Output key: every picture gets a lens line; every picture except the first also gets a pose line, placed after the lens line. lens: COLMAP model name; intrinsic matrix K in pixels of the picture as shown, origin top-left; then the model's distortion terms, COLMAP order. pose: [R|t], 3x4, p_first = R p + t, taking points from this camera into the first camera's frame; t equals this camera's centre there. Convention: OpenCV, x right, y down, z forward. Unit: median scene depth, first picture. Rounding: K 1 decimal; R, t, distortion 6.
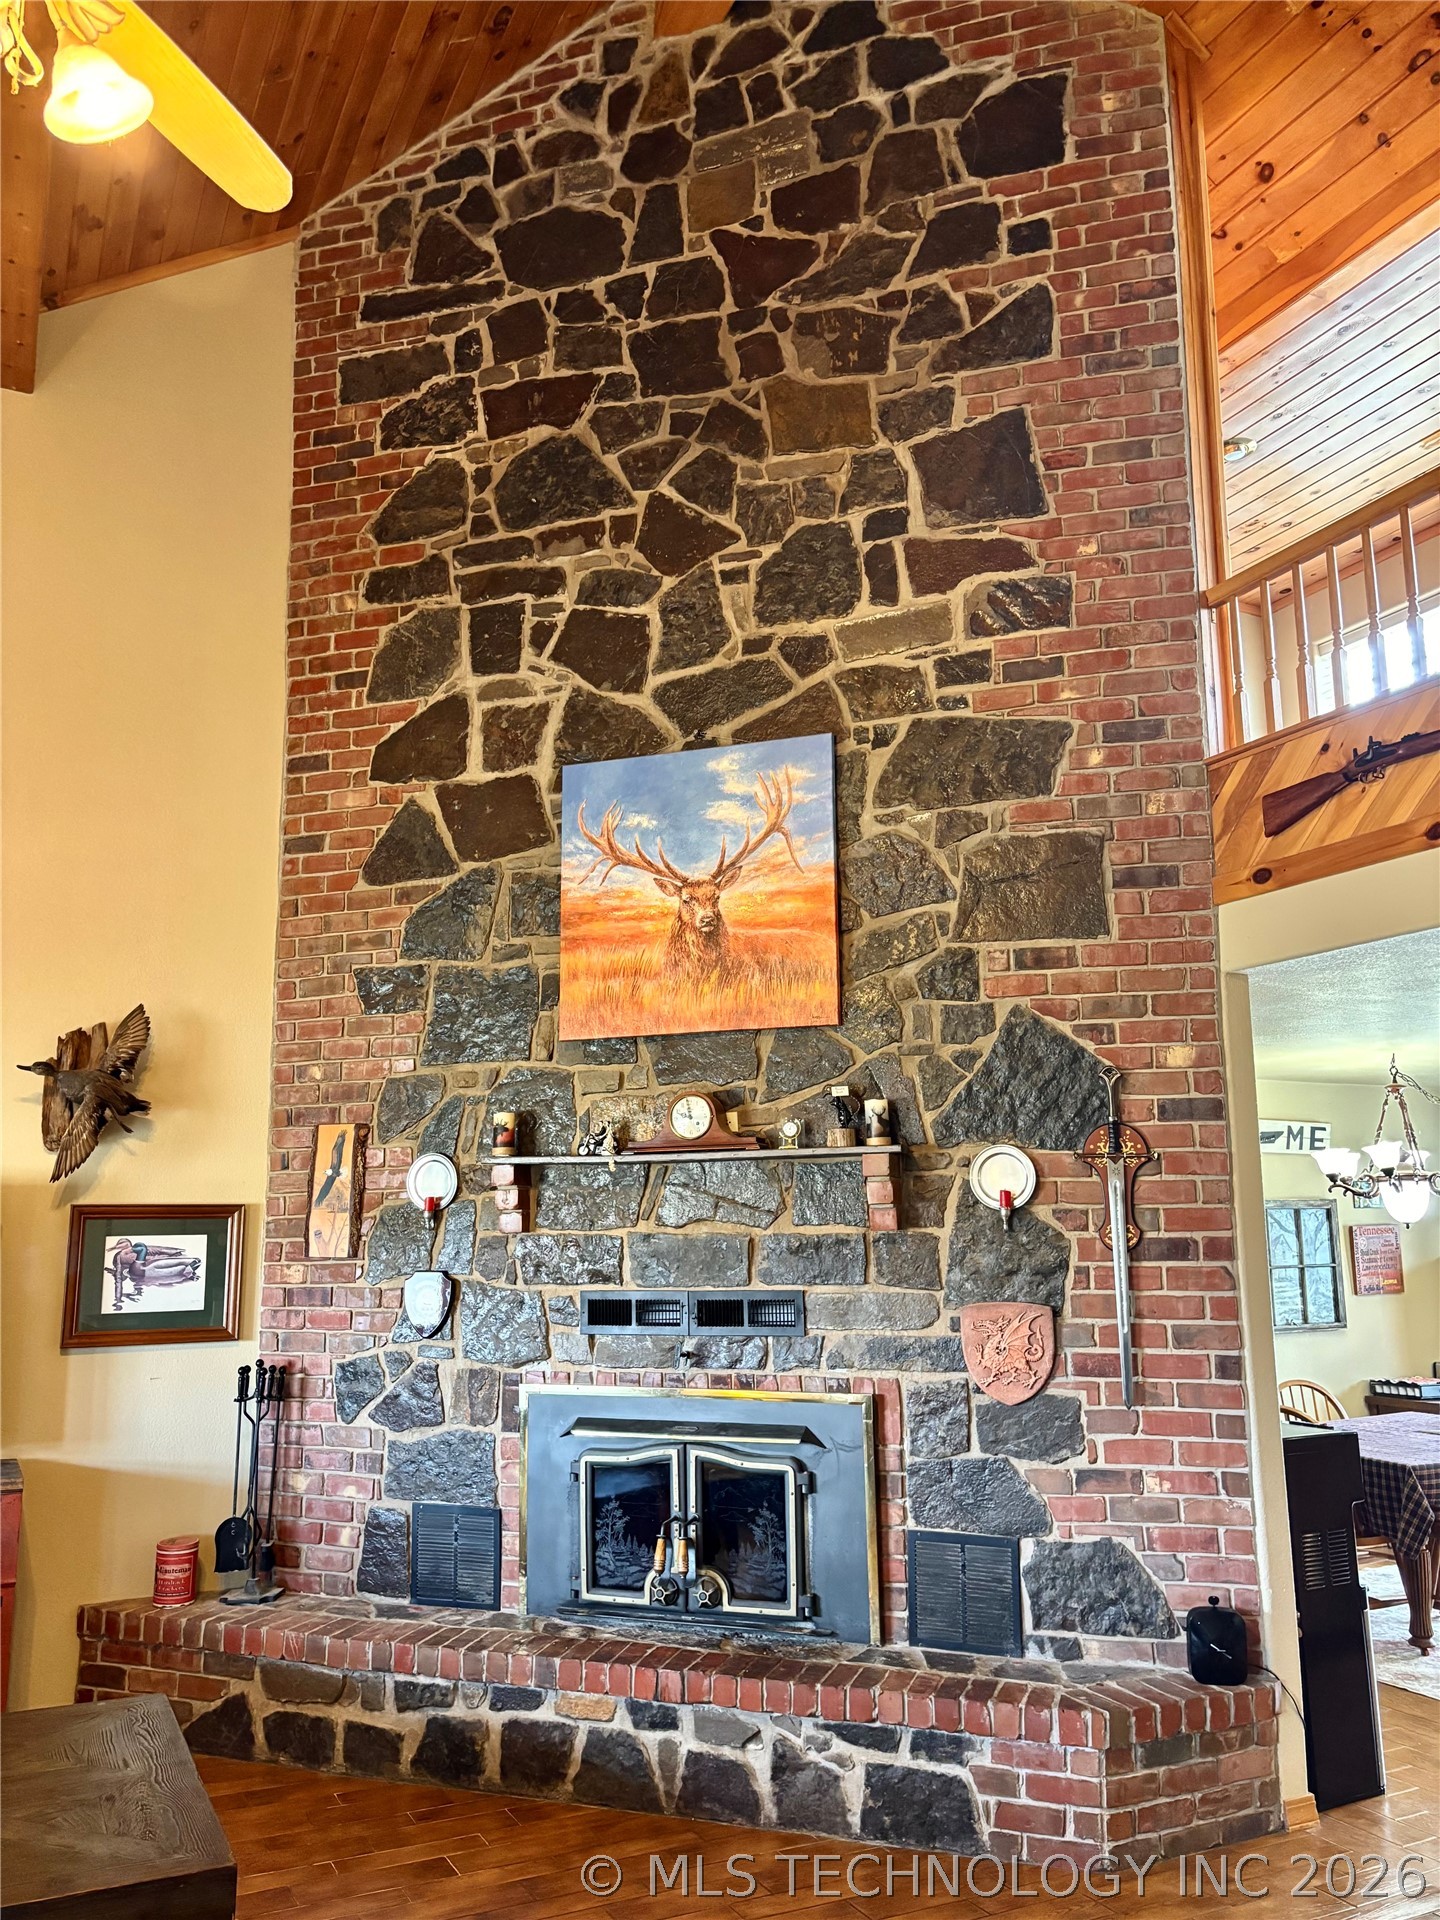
lens RADIAL K [[1458.7, 0, 714.9], [0, 1458.7, 957.0], [0, 0, 1]] dist [0.056015, -0.064183]
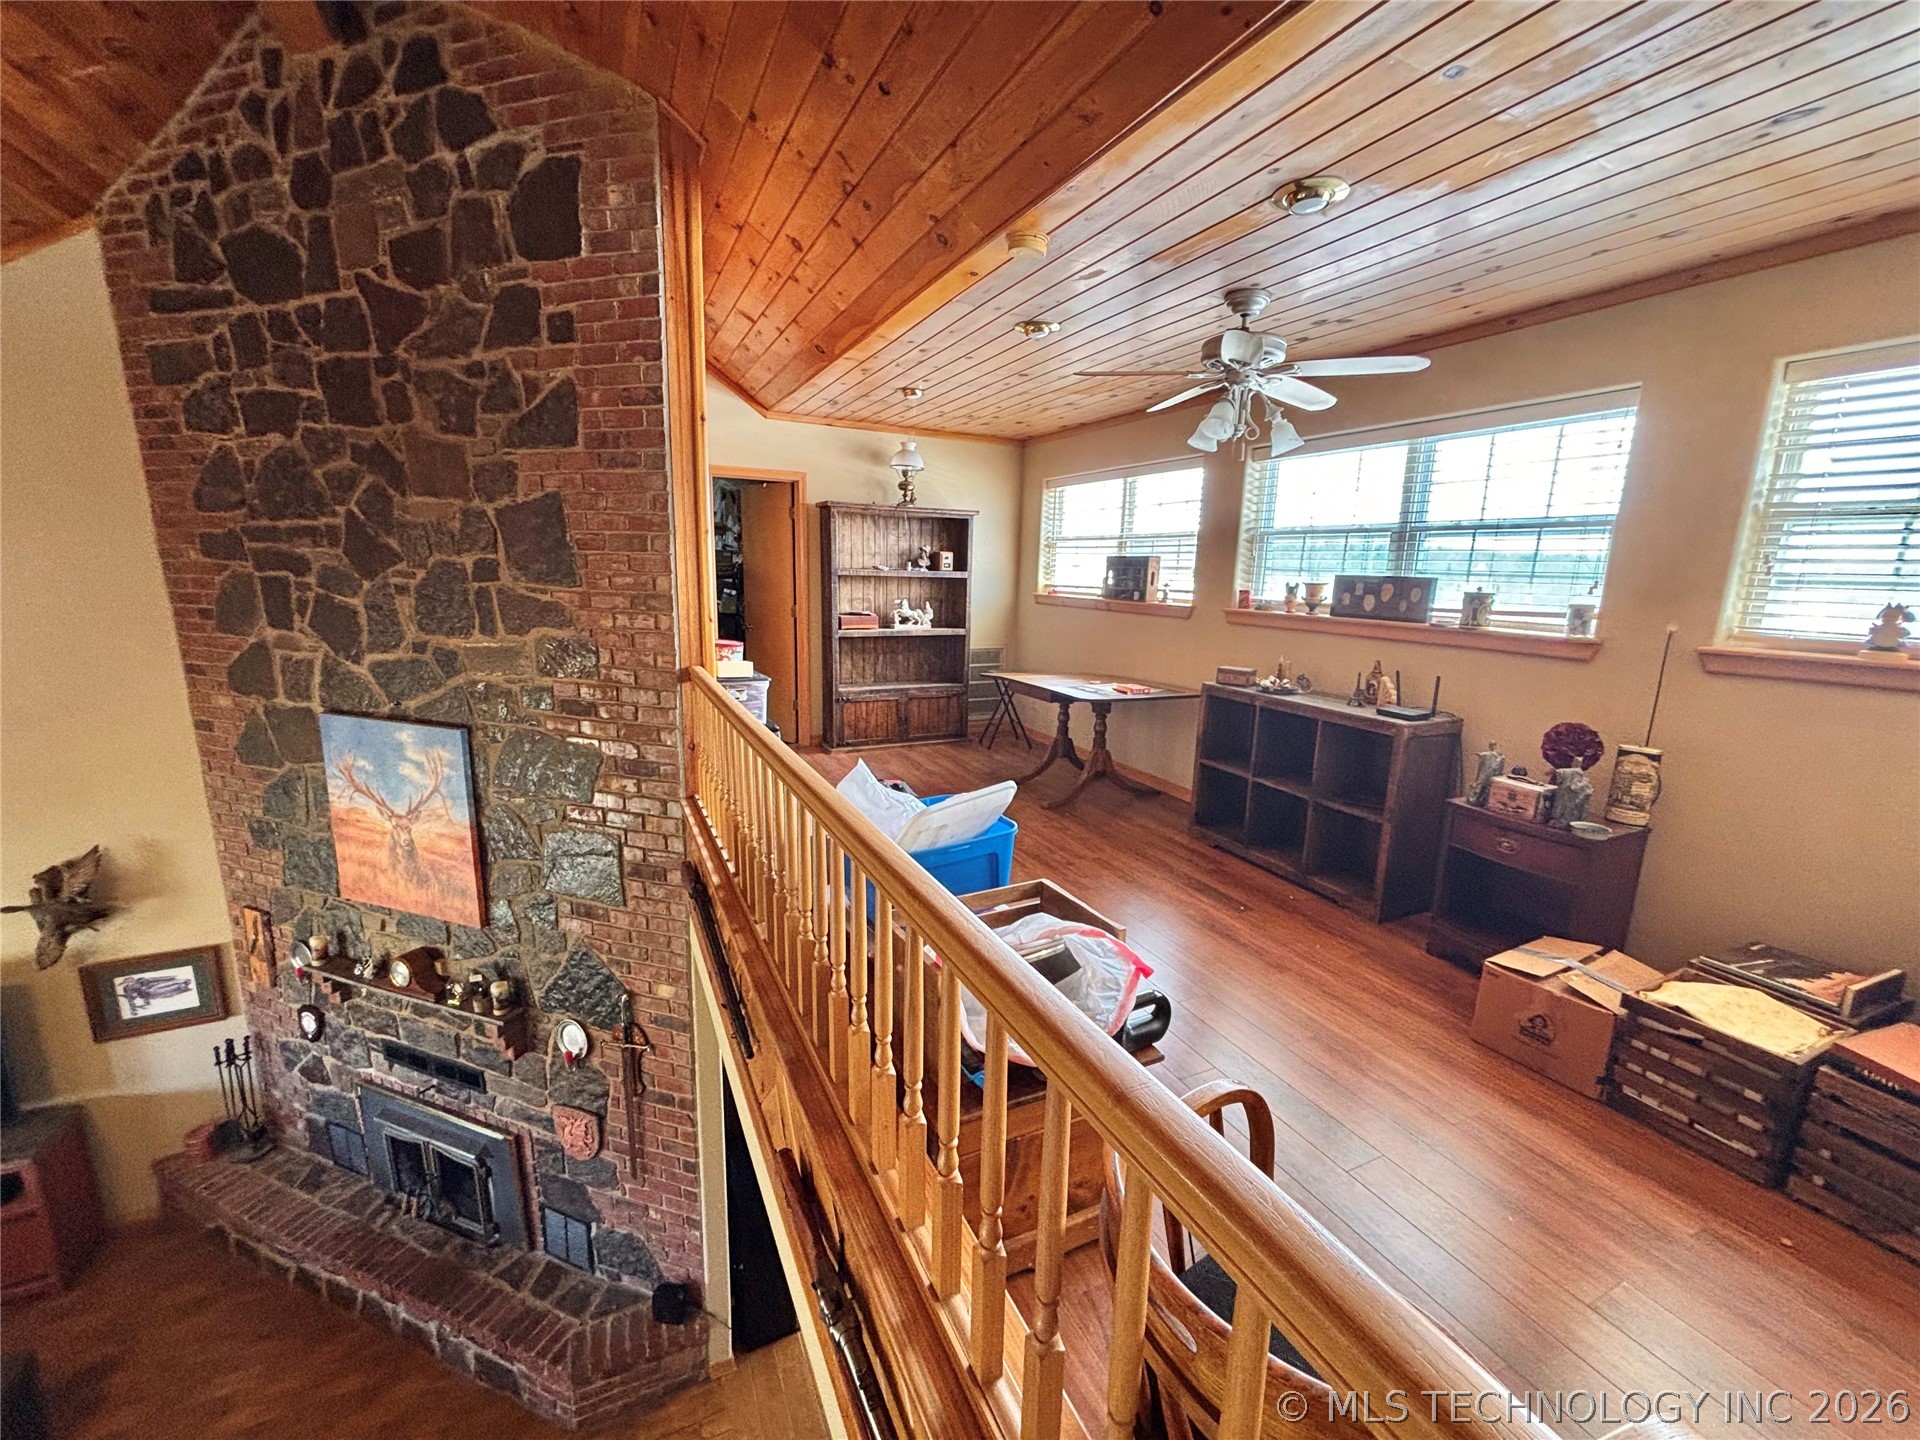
lens RADIAL K [[774.7, 0, 960.0], [0, 774.7, 720.0], [0, 0, 1]] dist [0.000336, 0.000453]
pose [[0.999237, 0.036257, -0.014549, 0.547403], [-0.028405, 0.929951, 0.366585, -0.433484], [0.026821, -0.365892, 0.930271, 0.326317]]
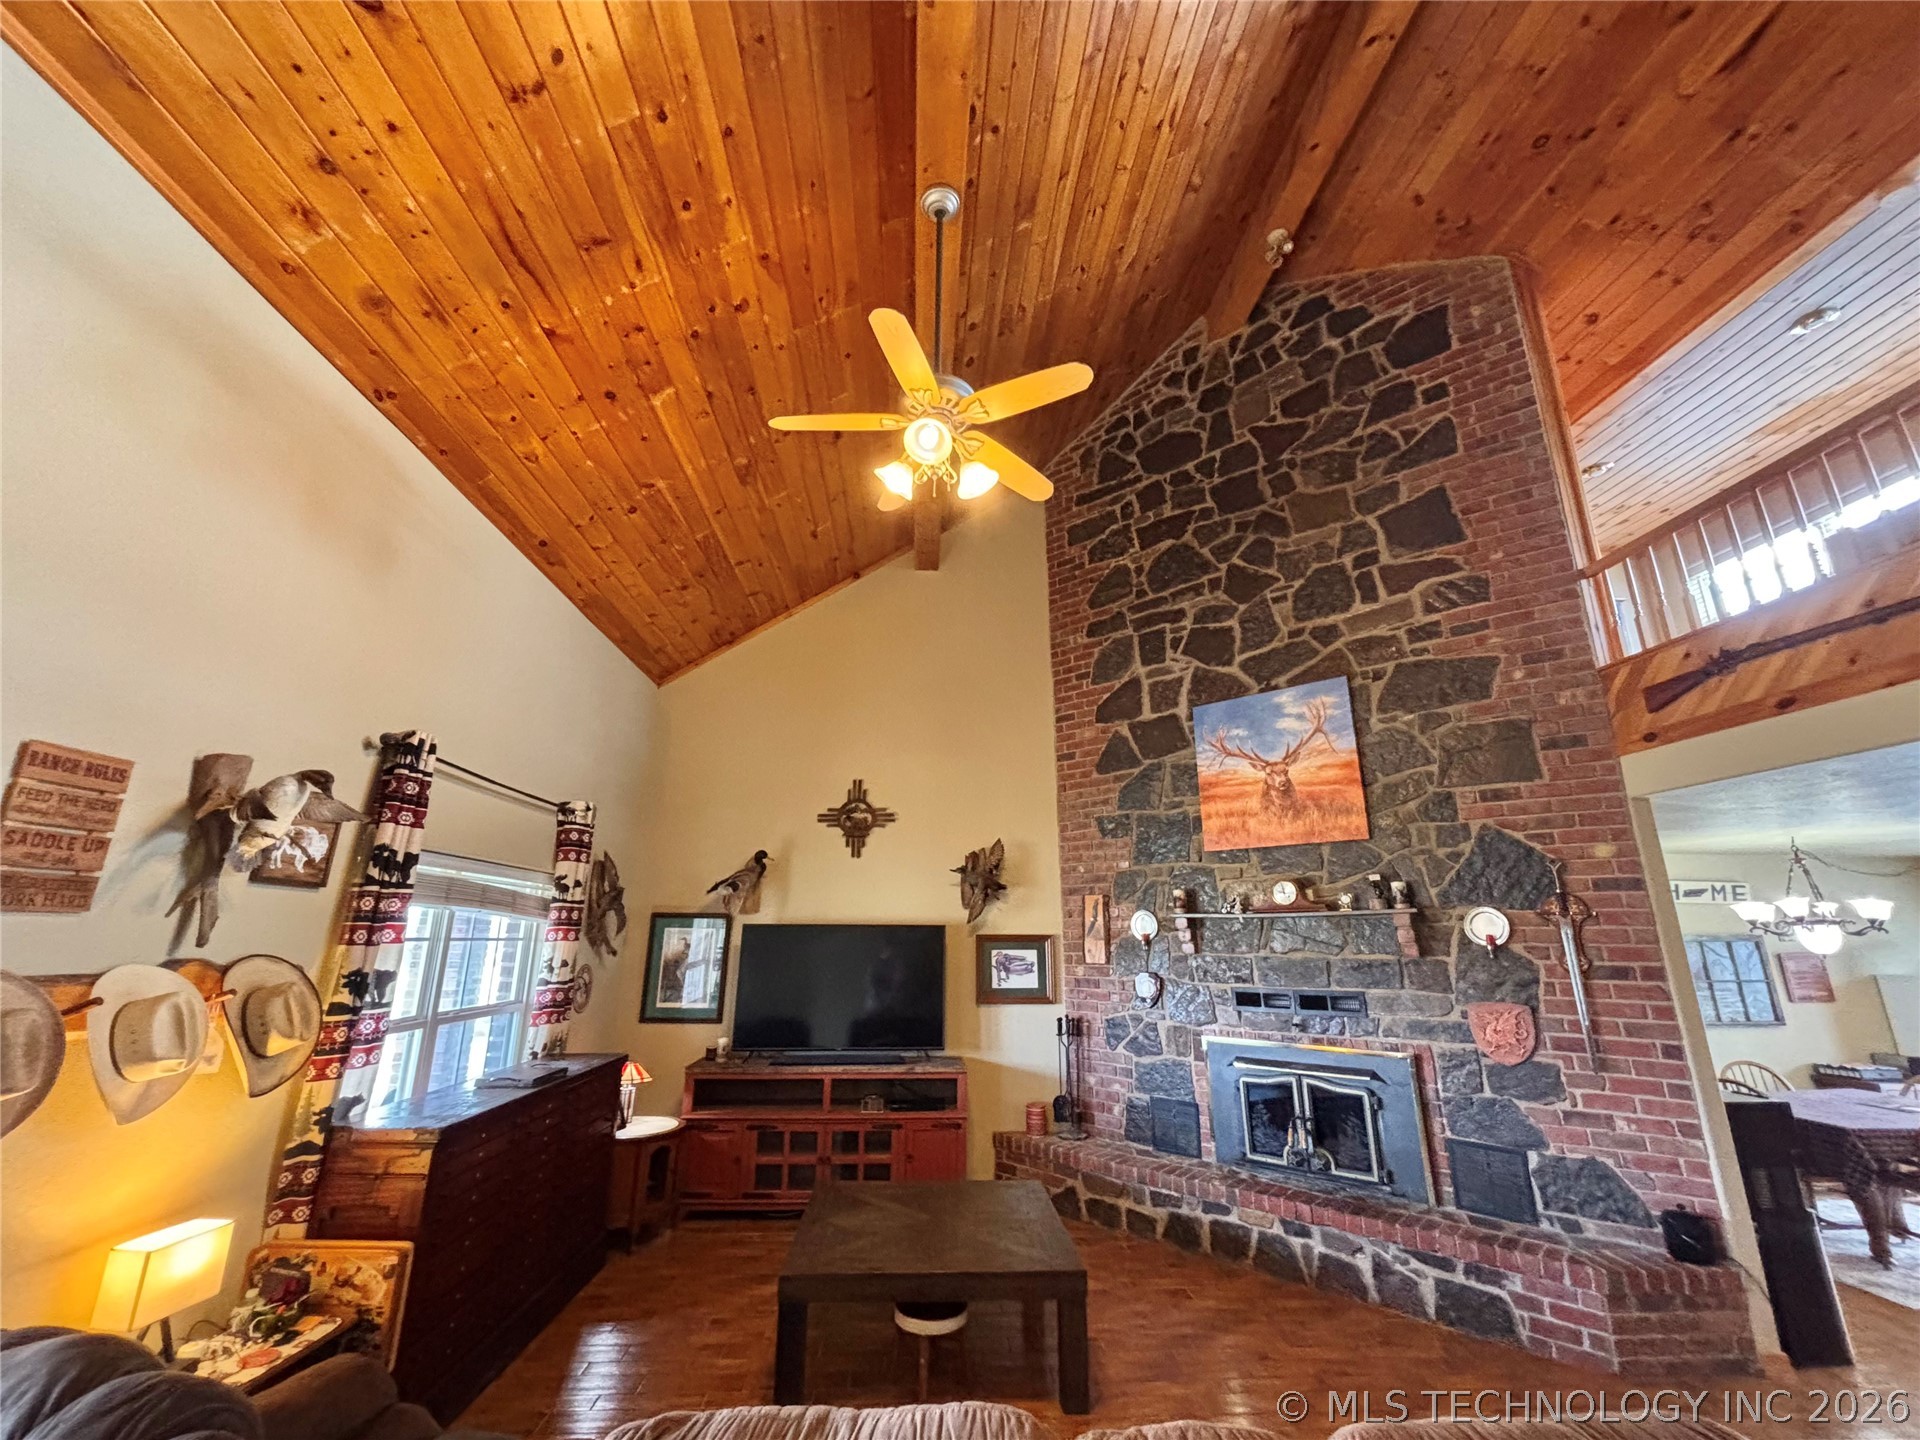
lens RADIAL K [[774.7, 0, 960.0], [0, 774.7, 720.0], [0, 0, 1]] dist [0.000336, 0.000453]
pose [[0.919430, -0.095831, -0.381398, 0.001141], [0.059893, 0.992663, -0.105037, -0.025843], [0.388665, 0.073732, 0.918424, -0.067831]]
